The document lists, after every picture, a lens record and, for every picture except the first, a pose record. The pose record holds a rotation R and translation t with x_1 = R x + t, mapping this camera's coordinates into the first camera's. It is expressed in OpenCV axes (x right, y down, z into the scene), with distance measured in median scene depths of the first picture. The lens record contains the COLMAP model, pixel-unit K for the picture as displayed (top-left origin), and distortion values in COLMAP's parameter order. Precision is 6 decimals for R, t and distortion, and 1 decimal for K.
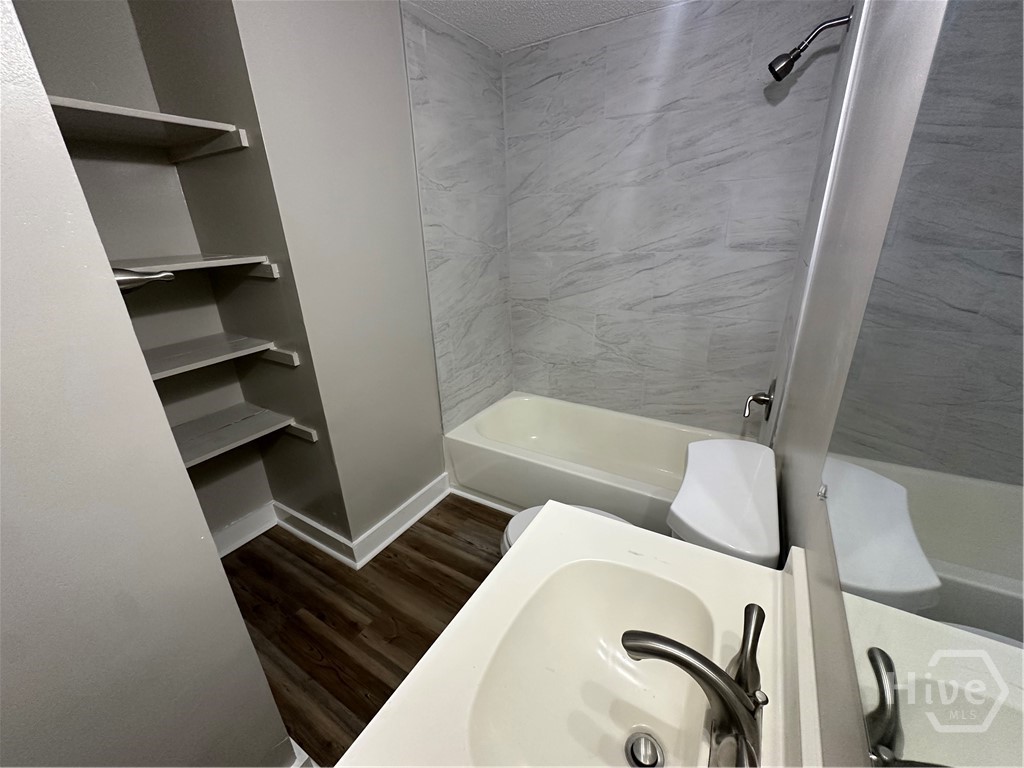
lens RADIAL K [[409.8, 0, 512.0], [0, 409.8, 384.0], [0, 0, 1]] dist [-0.002663, 0.000644]
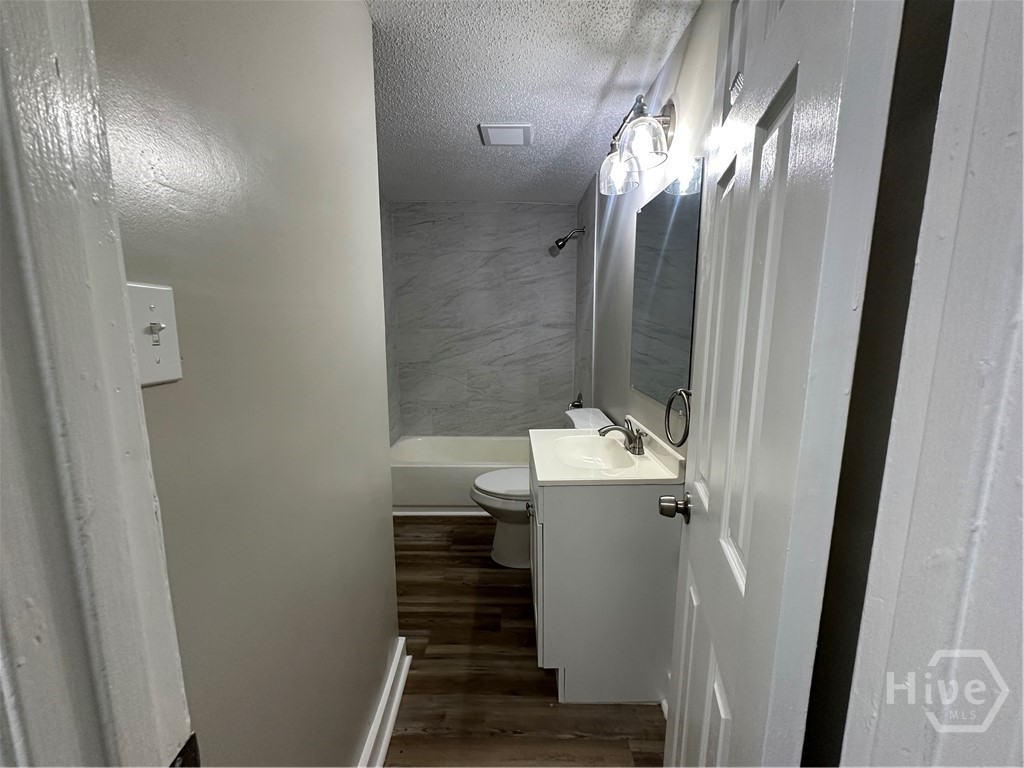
lens RADIAL K [[409.8, 0, 512.0], [0, 409.8, 384.0], [0, 0, 1]] dist [-0.002663, 0.000644]
pose [[0.854174, -0.046489, 0.517905, -0.440439], [0.160854, 0.970766, -0.178156, 0.175594], [-0.494483, 0.235483, 0.836681, -0.311234]]
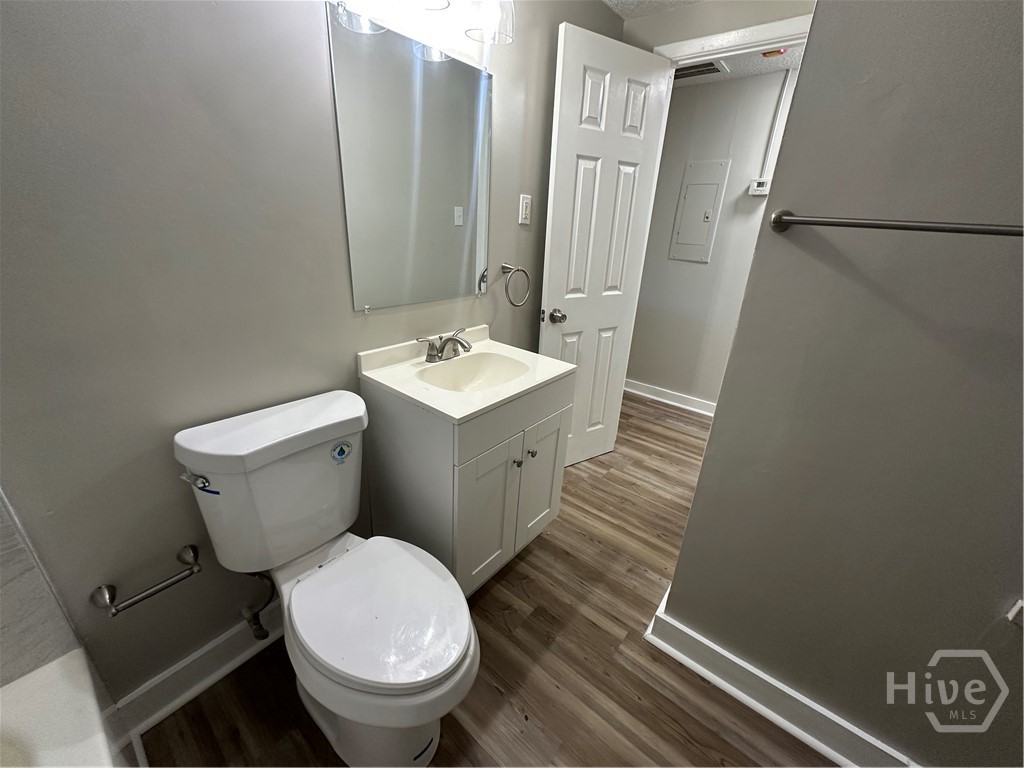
lens RADIAL K [[409.8, 0, 512.0], [0, 409.8, 384.0], [0, 0, 1]] dist [-0.002663, 0.000644]
pose [[-0.989457, -0.058066, 0.132674, -0.090186], [0.047643, 0.734606, 0.676819, -0.245066], [-0.136763, 0.676005, -0.724095, 0.746639]]
